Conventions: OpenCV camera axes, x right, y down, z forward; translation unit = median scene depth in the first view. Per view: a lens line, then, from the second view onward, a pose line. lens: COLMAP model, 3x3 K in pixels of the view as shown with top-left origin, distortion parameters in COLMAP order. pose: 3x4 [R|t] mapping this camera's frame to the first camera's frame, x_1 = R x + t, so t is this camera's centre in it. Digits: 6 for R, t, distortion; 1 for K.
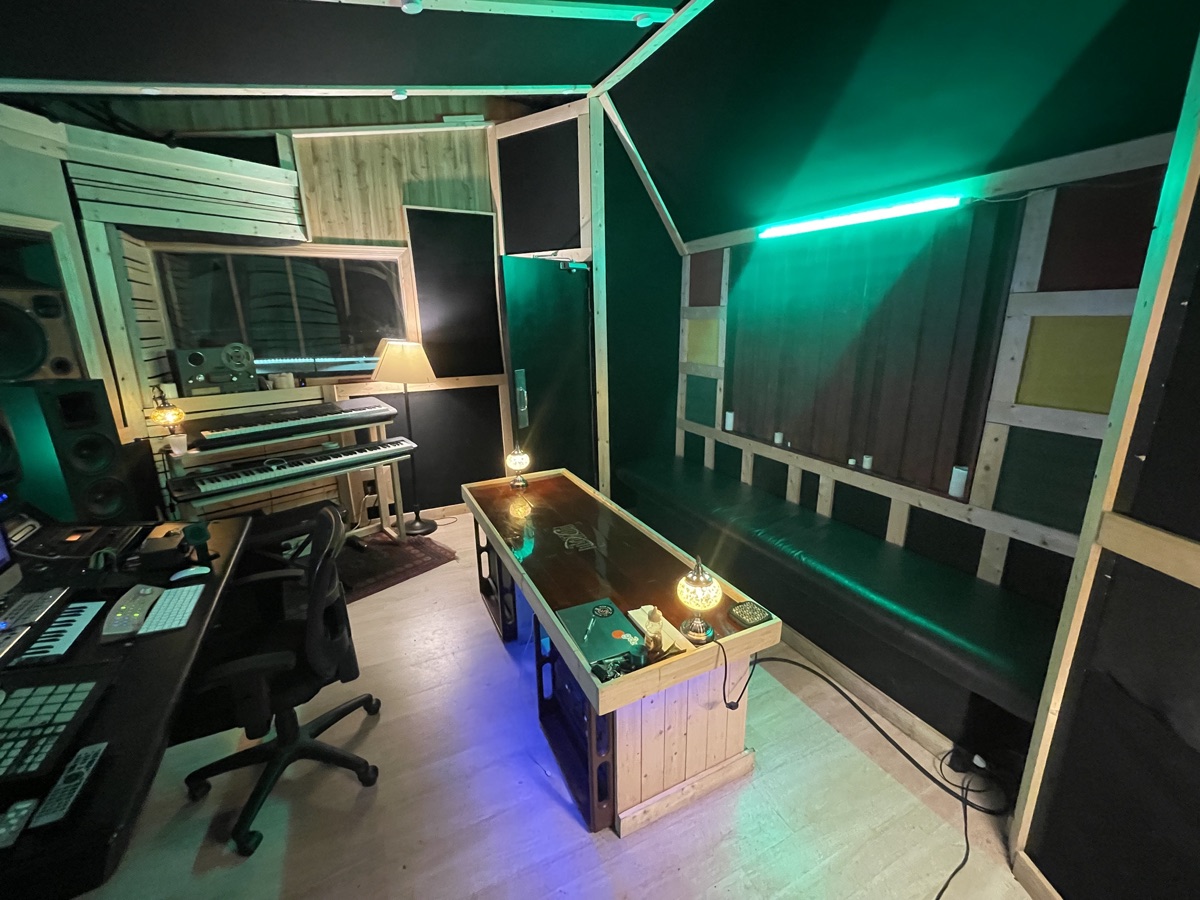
lens RADIAL K [[488.3, 0, 606.3], [0, 488.3, 446.2], [0, 0, 1]] dist [-0.004117, -0.001305]
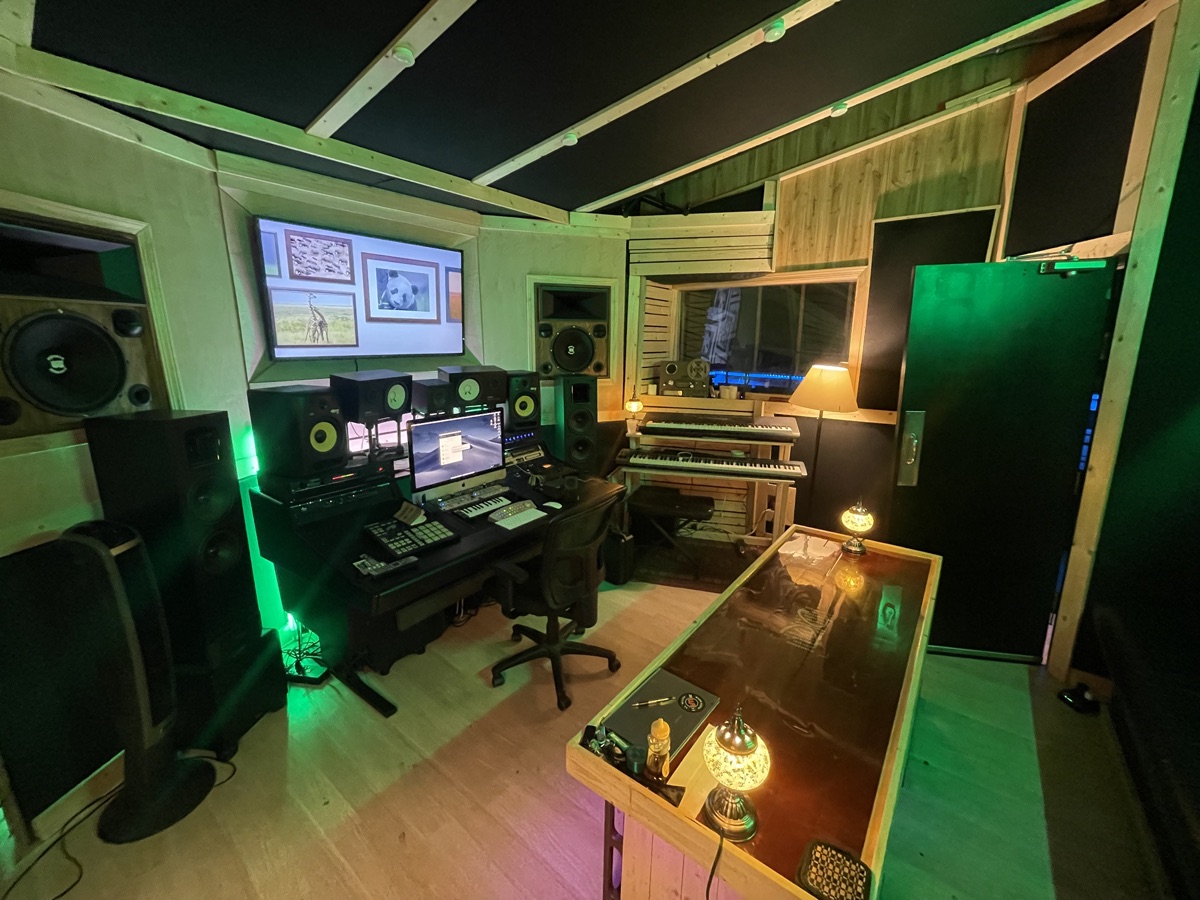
lens RADIAL K [[488.3, 0, 600.4], [0, 488.3, 445.8], [0, 0, 1]] dist [-0.004117, -0.001305]
pose [[0.426807, 0.204661, -0.880880, 0.274796], [-0.238917, 0.964966, 0.108437, -0.063351], [0.872213, 0.164176, 0.460751, 0.207201]]
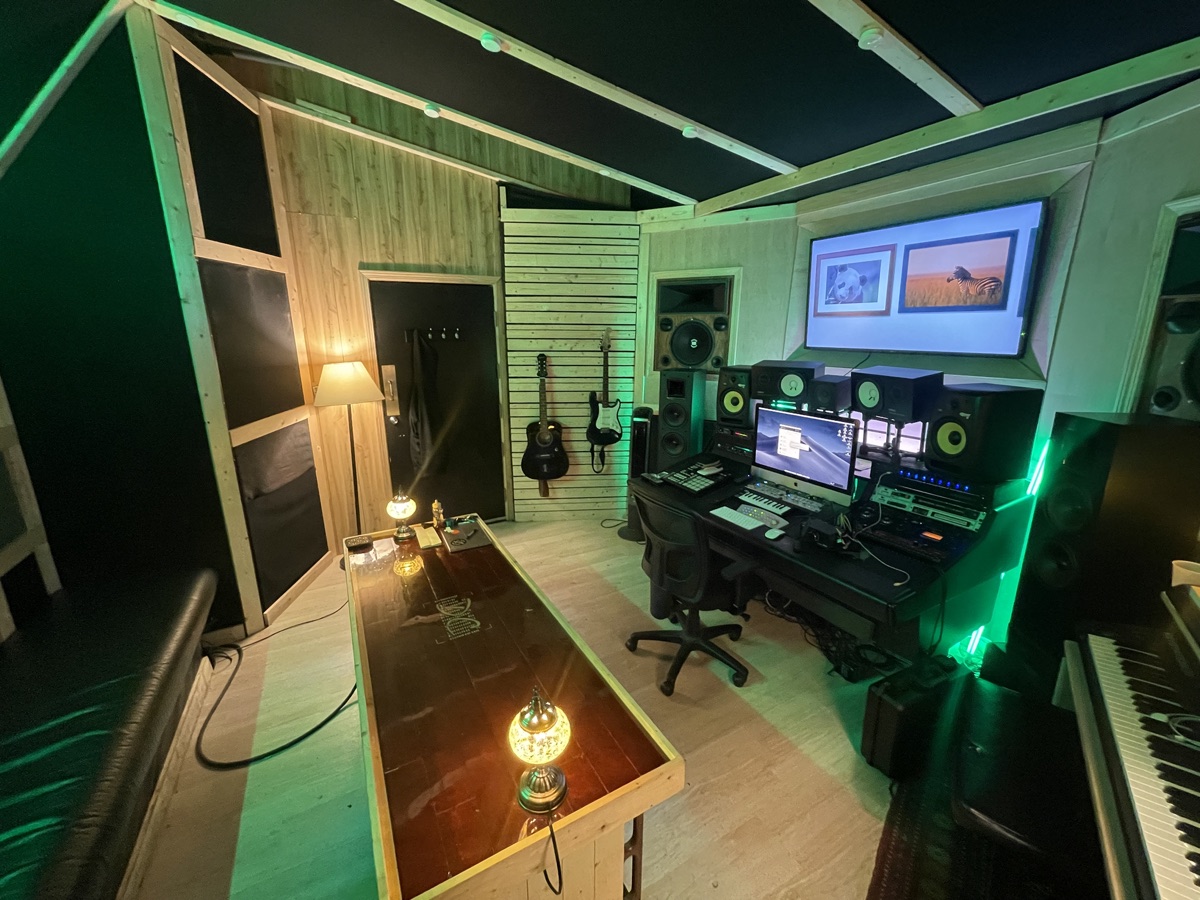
lens RADIAL K [[488.3, 0, 597.3], [0, 488.3, 447.8], [0, 0, 1]] dist [-0.004117, -0.001305]
pose [[-0.999704, 0.014682, -0.019396, -0.194733], [0.003621, 0.878262, 0.478166, -0.288829], [0.024055, 0.477955, -0.878055, 1.055537]]
